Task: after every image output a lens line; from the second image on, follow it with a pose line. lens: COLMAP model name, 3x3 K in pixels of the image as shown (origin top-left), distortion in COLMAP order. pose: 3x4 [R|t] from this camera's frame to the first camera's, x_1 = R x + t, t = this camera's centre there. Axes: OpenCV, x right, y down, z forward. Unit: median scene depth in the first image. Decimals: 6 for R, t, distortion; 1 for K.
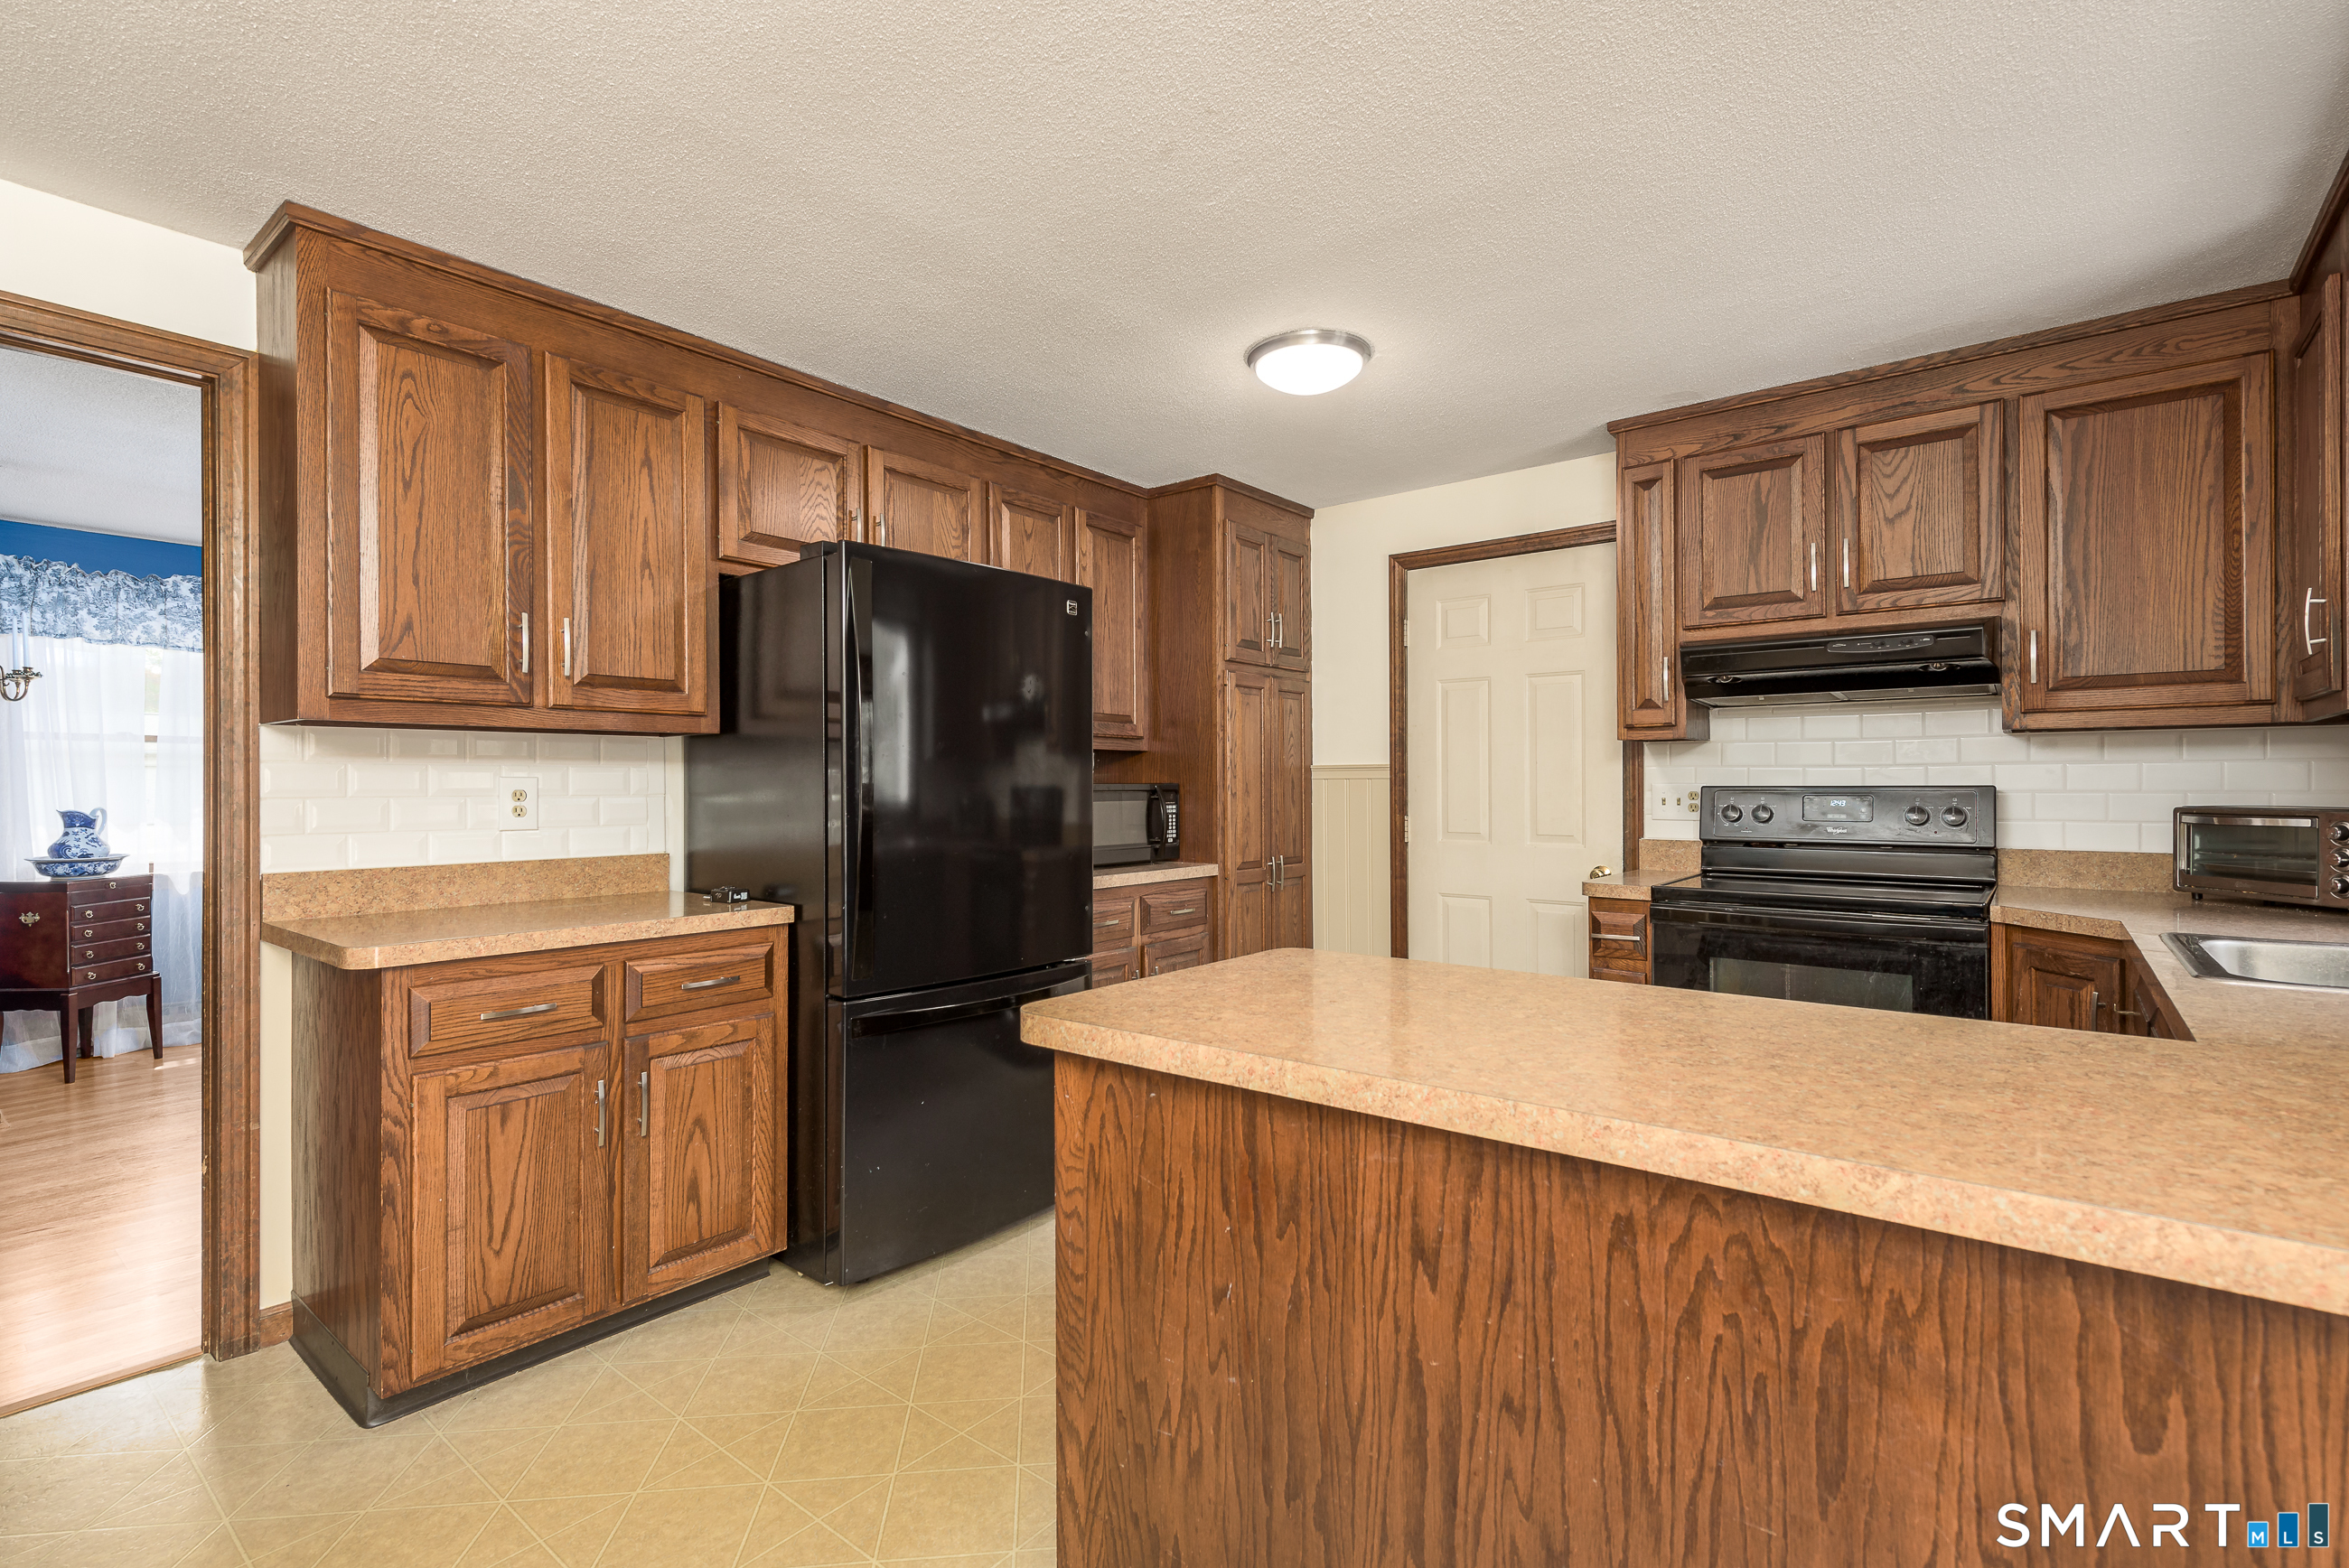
lens RADIAL K [[1086.6, 0, 1177.2], [0, 1086.6, 781.8], [0, 0, 1]] dist [0.001652, 0.000159]
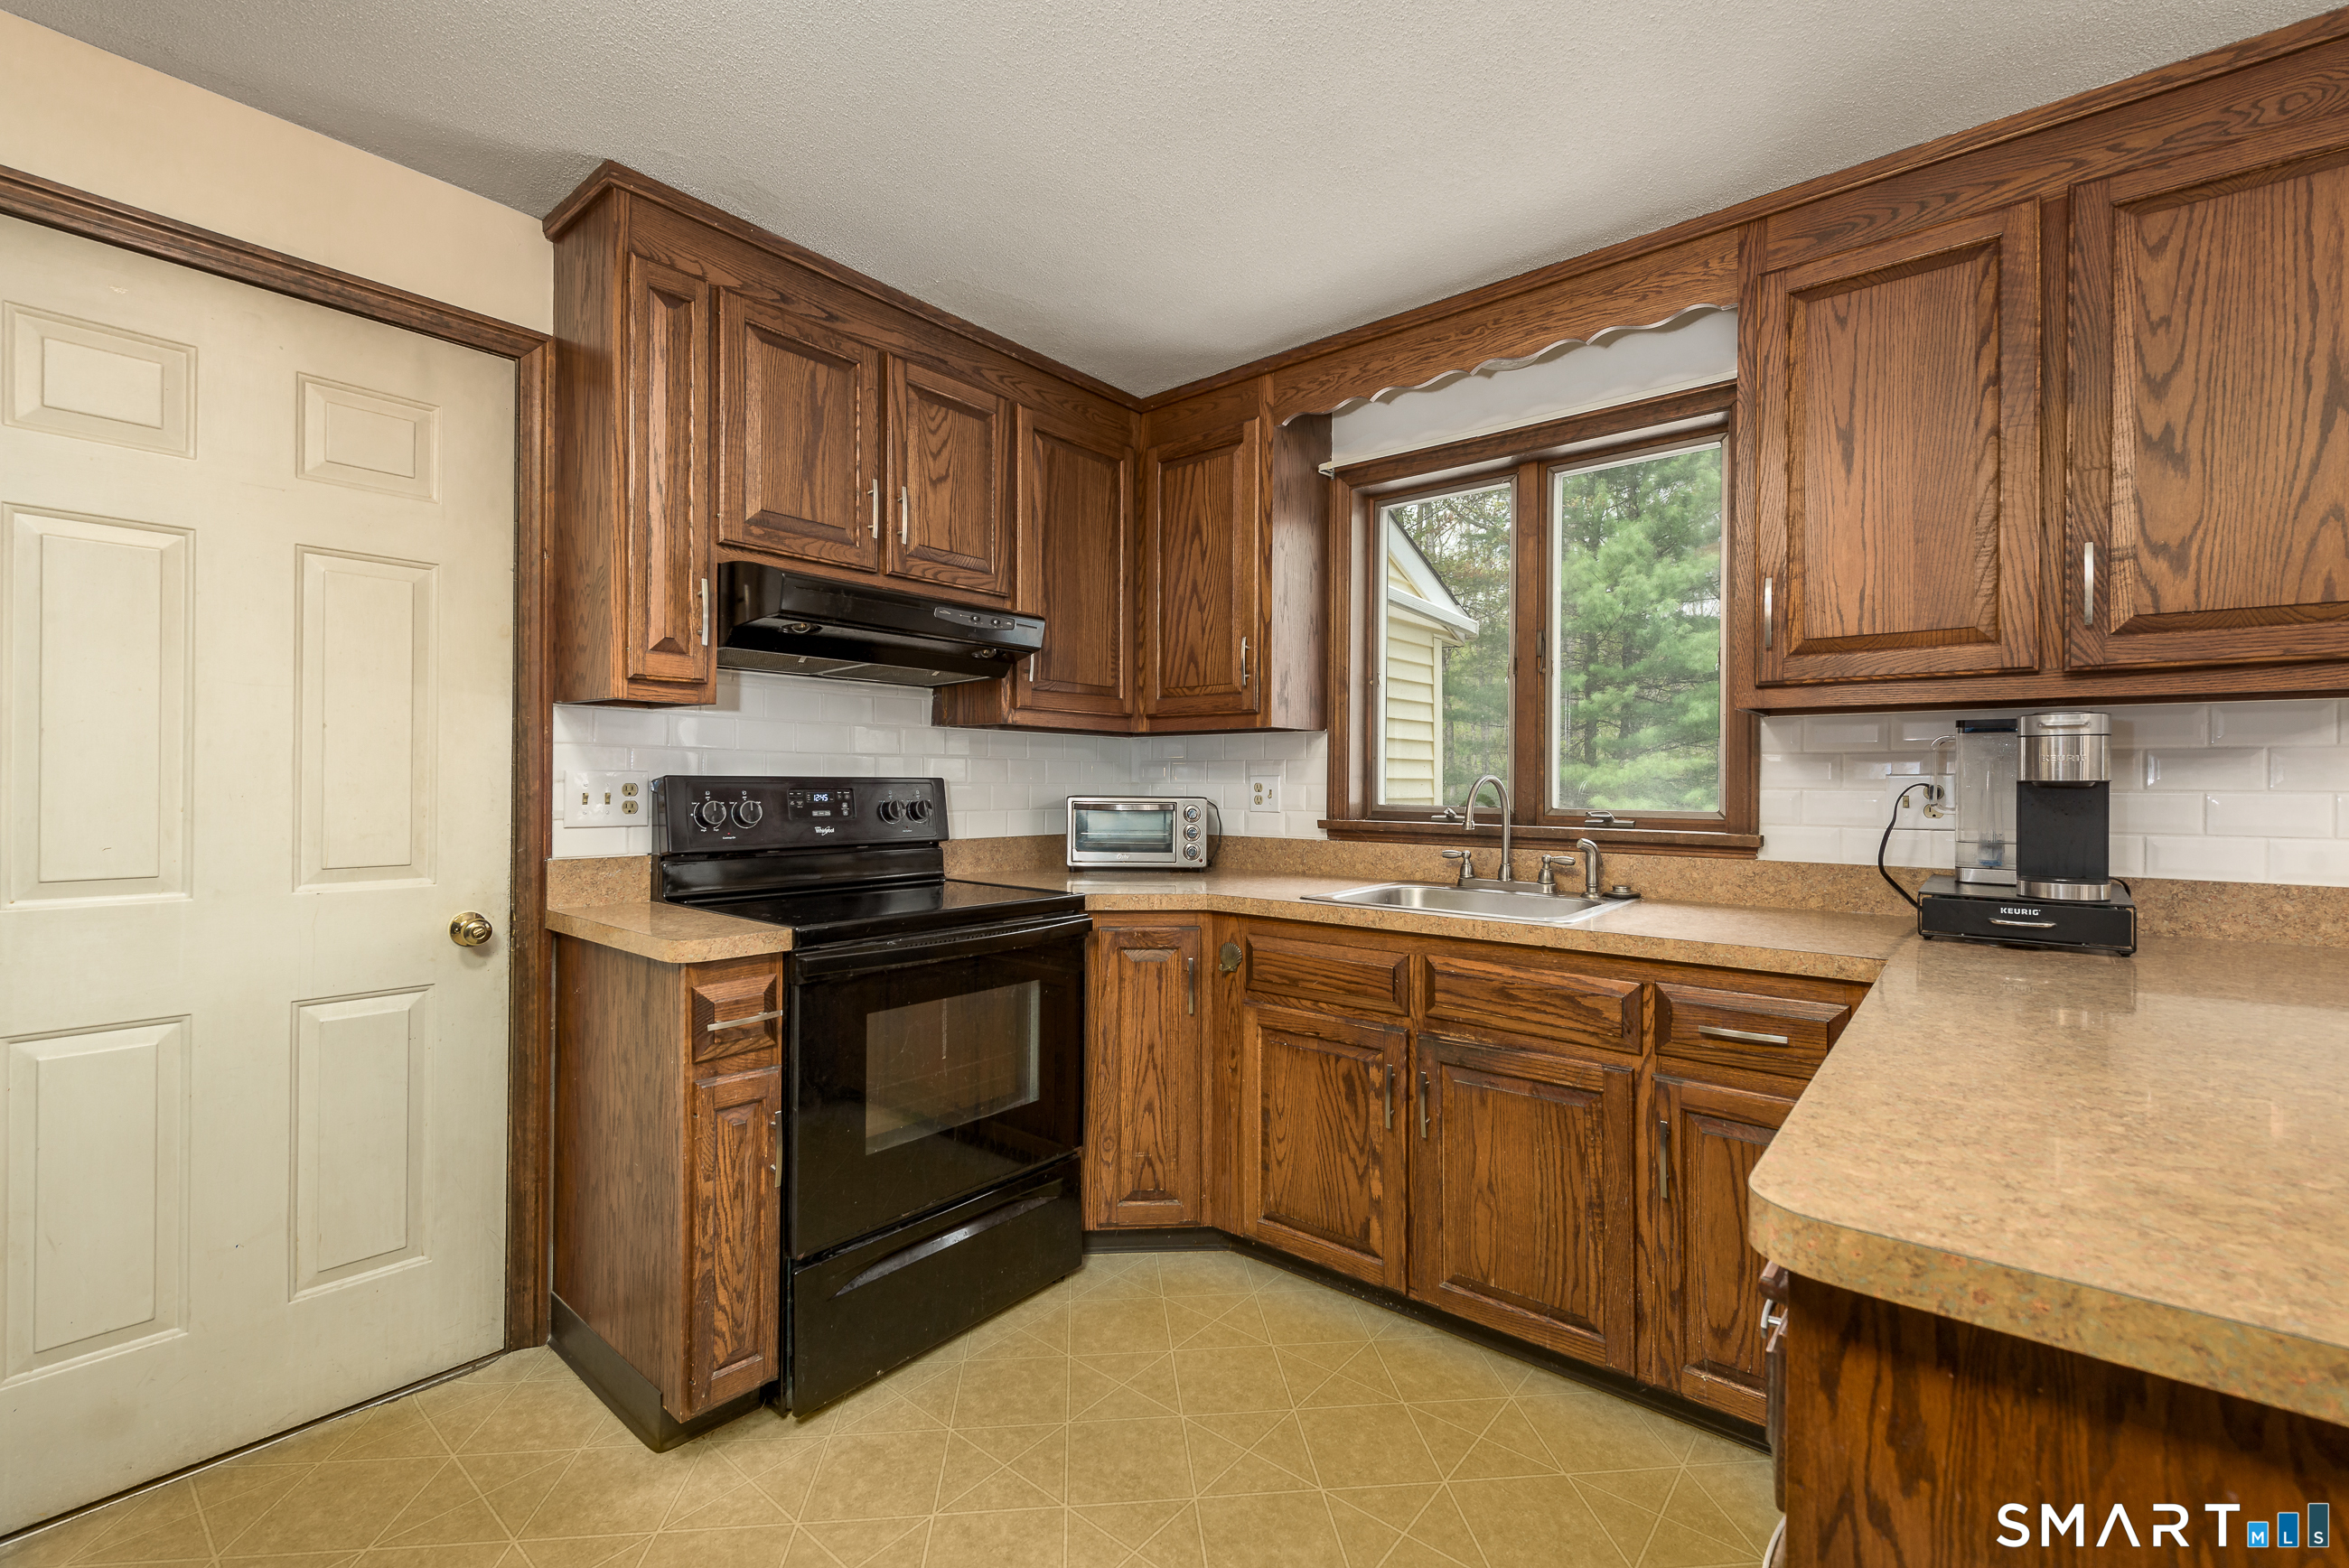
lens RADIAL K [[1005.5, 0, 1174.5], [0, 1005.5, 784.0], [0, 0, 1]] dist [0.019990, -0.007942]
pose [[0.017280, 0.004539, 0.999840, -0.163801], [-0.008027, 0.999958, -0.004401, 0.010681], [-0.999818, -0.007950, 0.017316, 0.737561]]
